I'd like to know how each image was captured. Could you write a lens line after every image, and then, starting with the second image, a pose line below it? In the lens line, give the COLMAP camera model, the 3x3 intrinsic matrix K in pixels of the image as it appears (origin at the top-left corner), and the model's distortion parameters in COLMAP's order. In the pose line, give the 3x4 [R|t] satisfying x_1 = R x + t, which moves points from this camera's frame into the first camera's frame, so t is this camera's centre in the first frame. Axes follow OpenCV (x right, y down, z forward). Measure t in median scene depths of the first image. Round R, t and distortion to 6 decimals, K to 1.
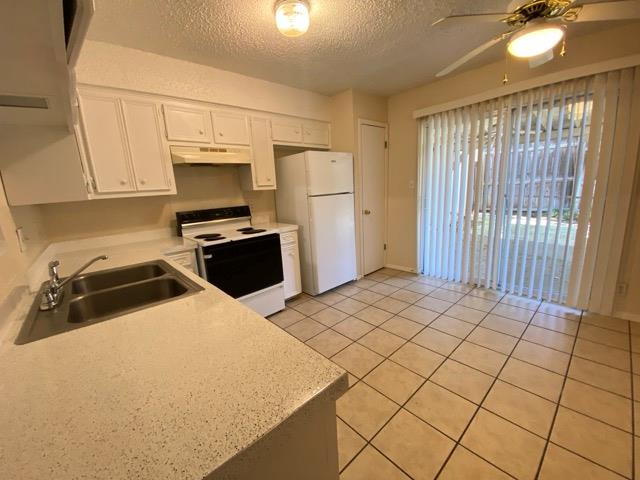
lens RADIAL K [[261.0, 0, 318.3], [0, 261.0, 240.1], [0, 0, 1]] dist [0.041059, -0.031448]
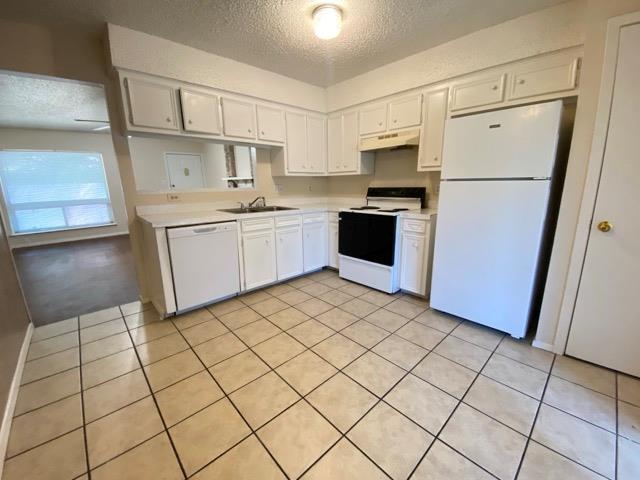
lens RADIAL K [[261.0, 0, 318.3], [0, 261.0, 240.1], [0, 0, 1]] dist [0.041059, -0.031448]
pose [[0.012244, 0.268391, -0.963232, 0.852285], [-0.190021, 0.946375, 0.261278, -0.152260], [0.981704, 0.179835, 0.062587, 0.703572]]
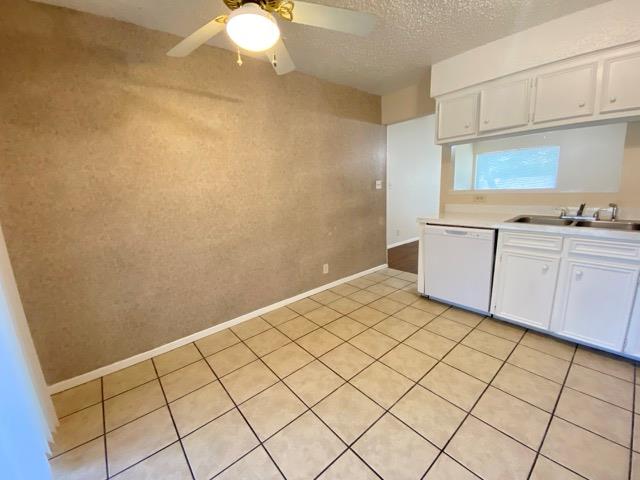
lens RADIAL K [[261.0, 0, 318.3], [0, 261.0, 240.1], [0, 0, 1]] dist [0.041059, -0.031448]
pose [[-0.994520, 0.089040, 0.054785, 0.381079], [0.103452, 0.913719, 0.392957, -0.263889], [-0.015069, 0.396471, -0.917924, 1.249724]]
